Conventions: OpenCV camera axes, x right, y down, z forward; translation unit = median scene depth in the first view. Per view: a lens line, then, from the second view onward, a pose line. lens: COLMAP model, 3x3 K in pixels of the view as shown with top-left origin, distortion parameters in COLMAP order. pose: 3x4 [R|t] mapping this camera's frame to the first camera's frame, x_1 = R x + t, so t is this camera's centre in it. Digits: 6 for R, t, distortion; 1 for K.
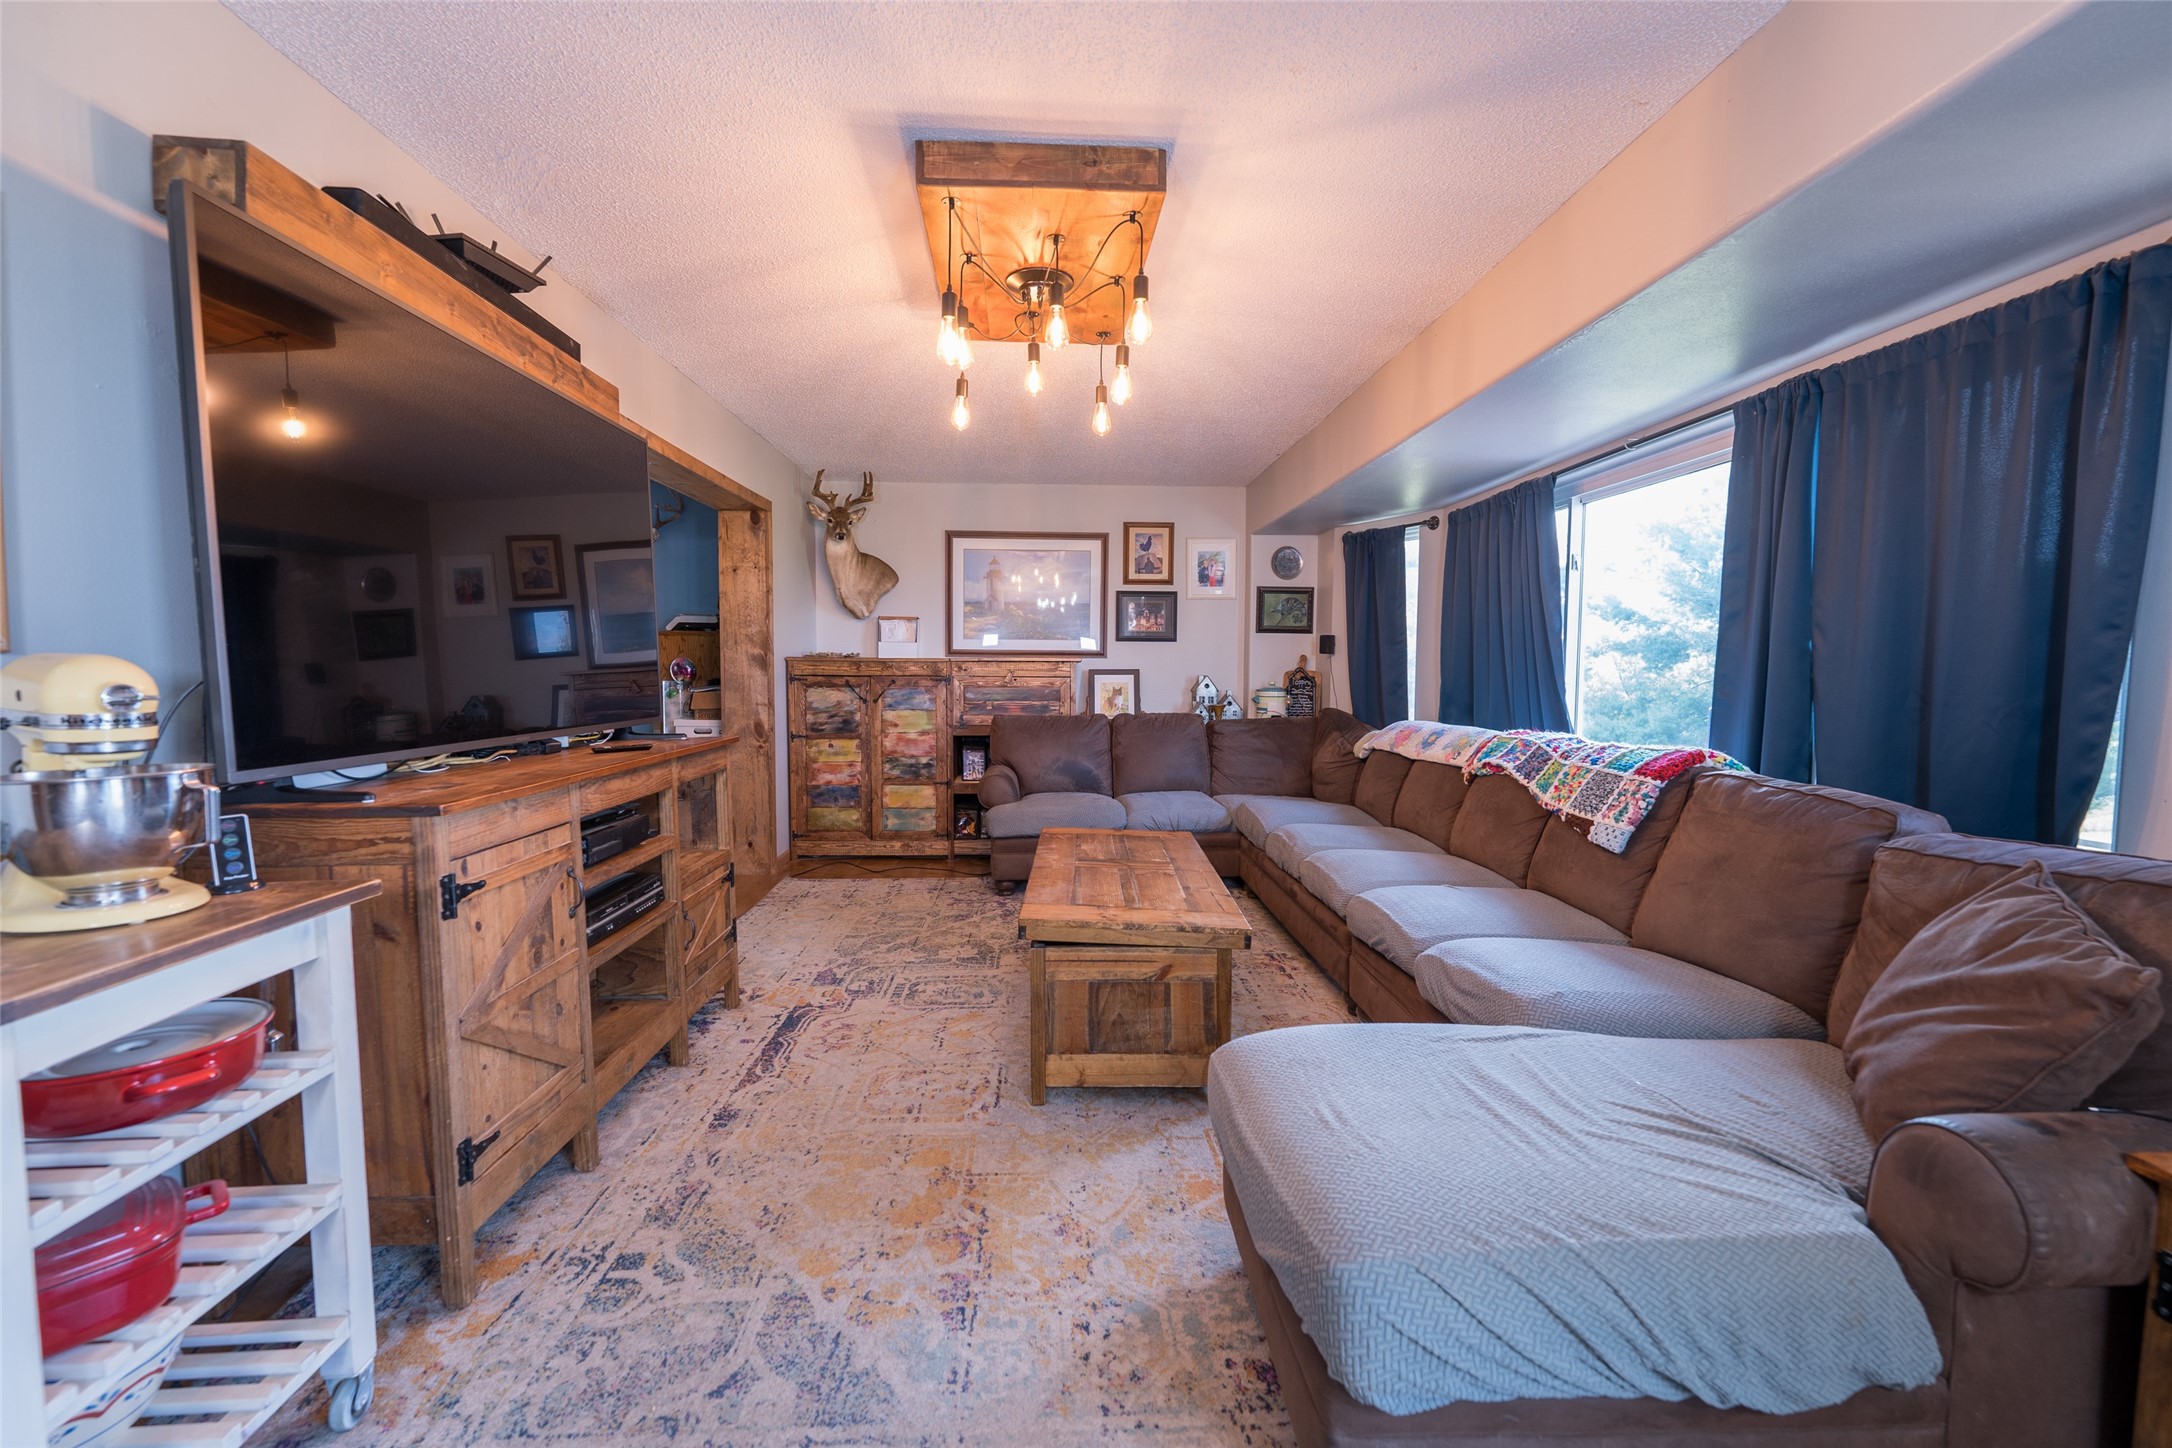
lens RADIAL K [[897.6, 0, 1081.7], [0, 897.6, 721.0], [0, 0, 1]] dist [-0.009663, -0.000929]
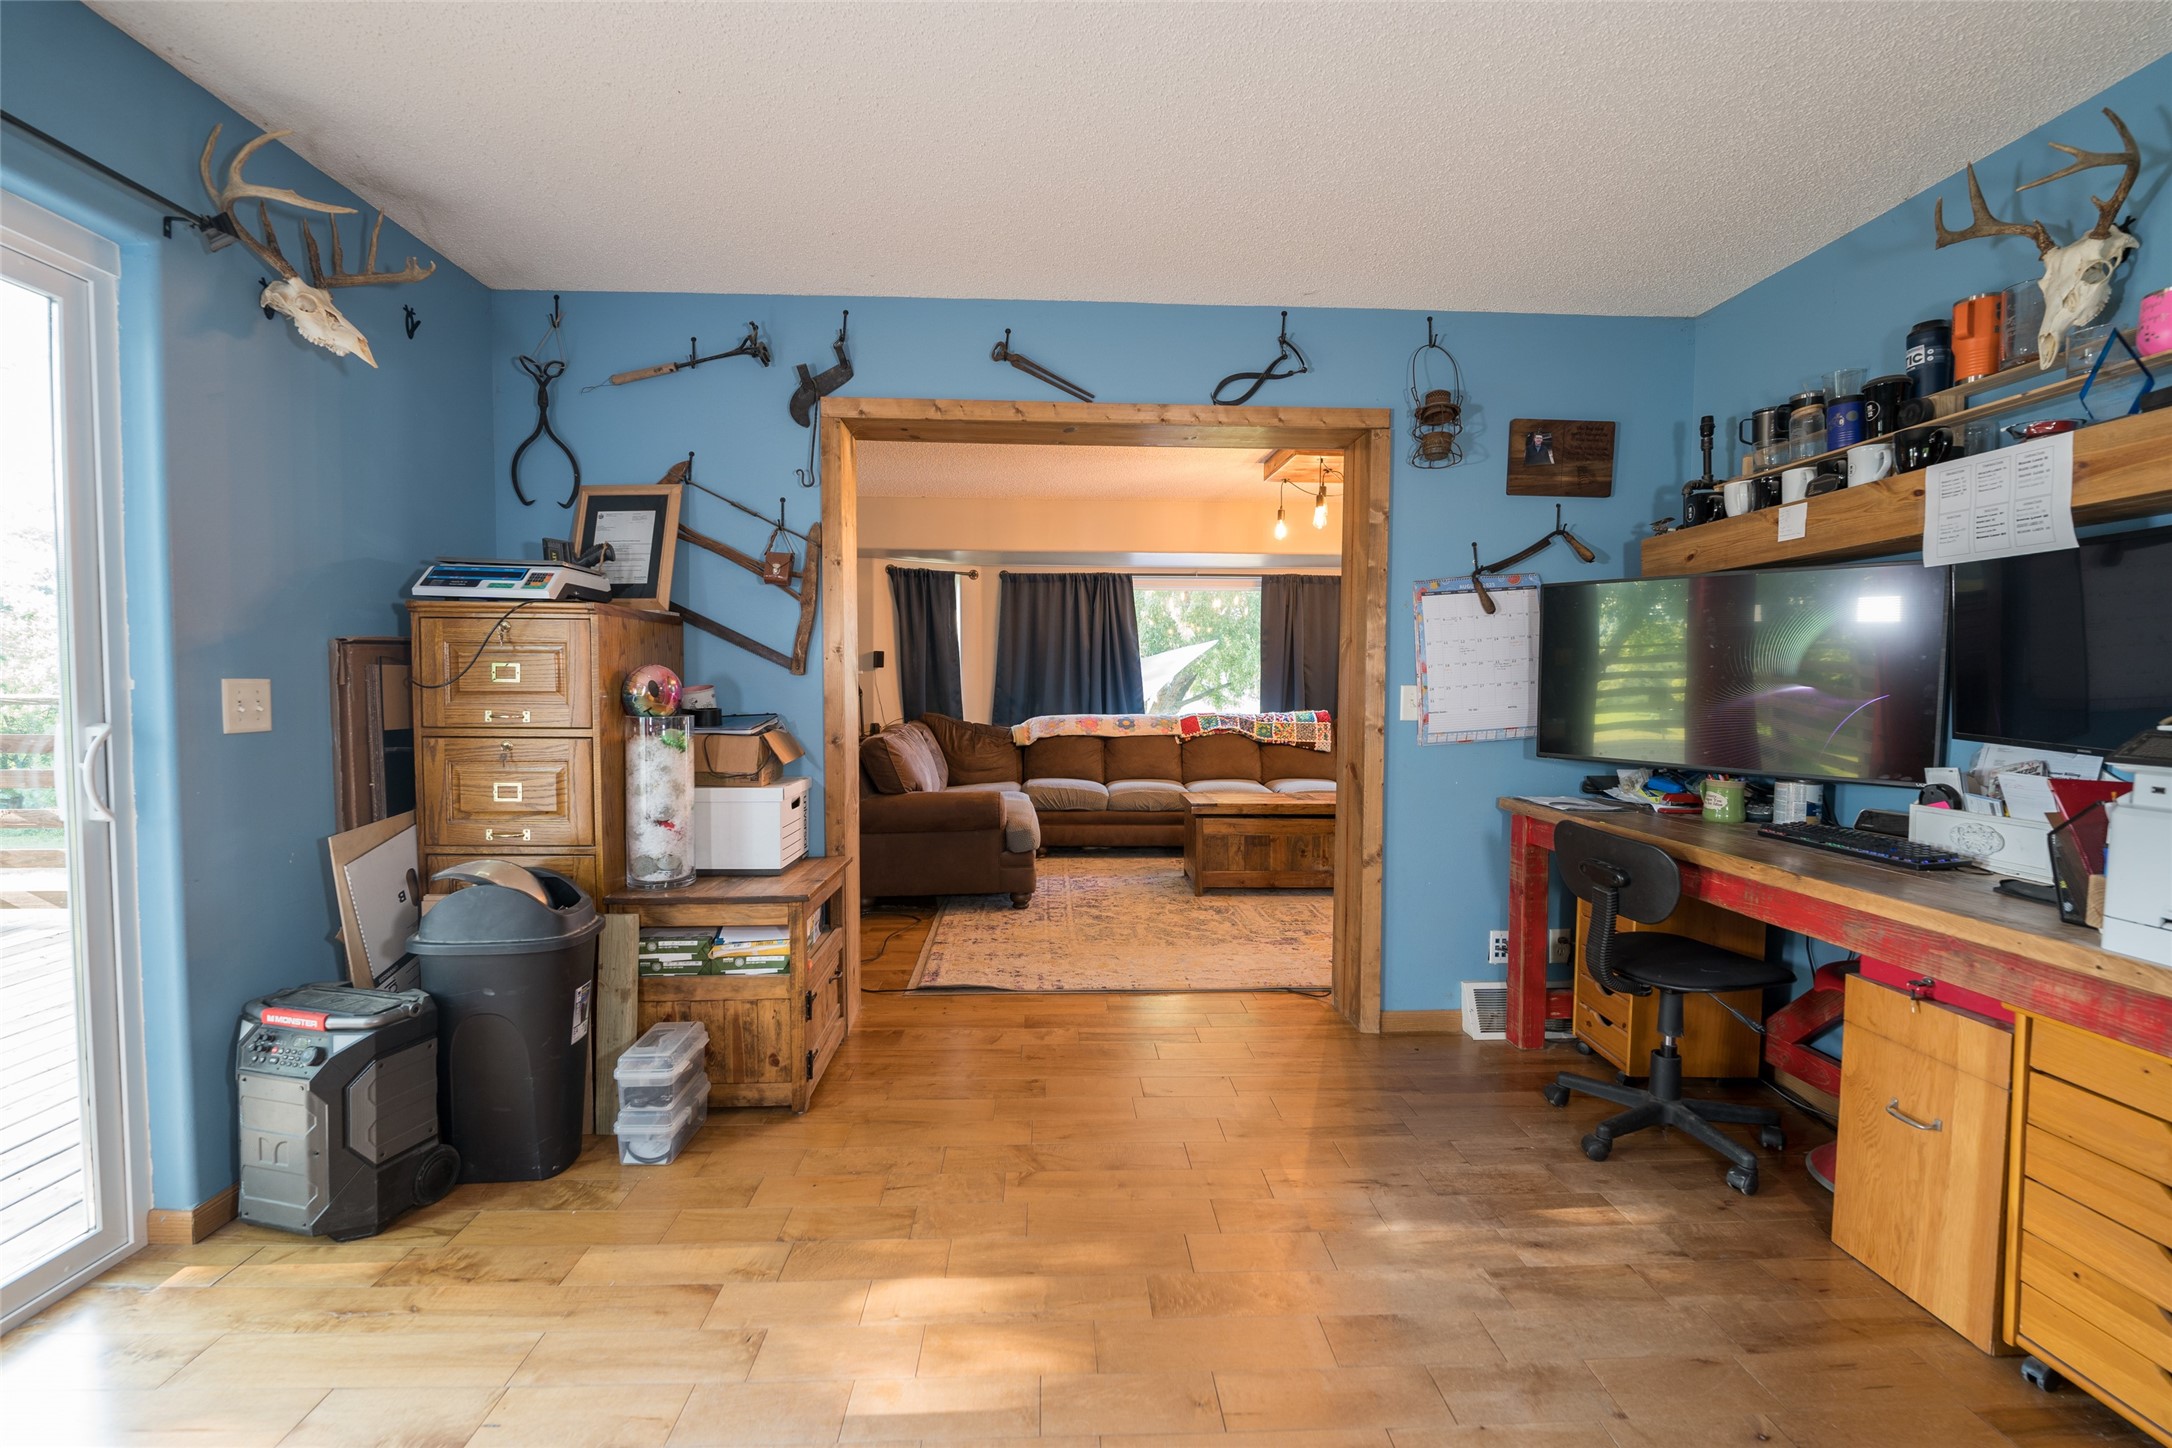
lens RADIAL K [[897.6, 0, 1081.7], [0, 897.6, 721.0], [0, 0, 1]] dist [-0.009663, -0.000929]
pose [[-0.004855, -0.042297, 0.999093, -1.311236], [0.058010, 0.997411, 0.042508, -0.062367], [-0.998304, 0.058164, -0.002389, 1.132737]]
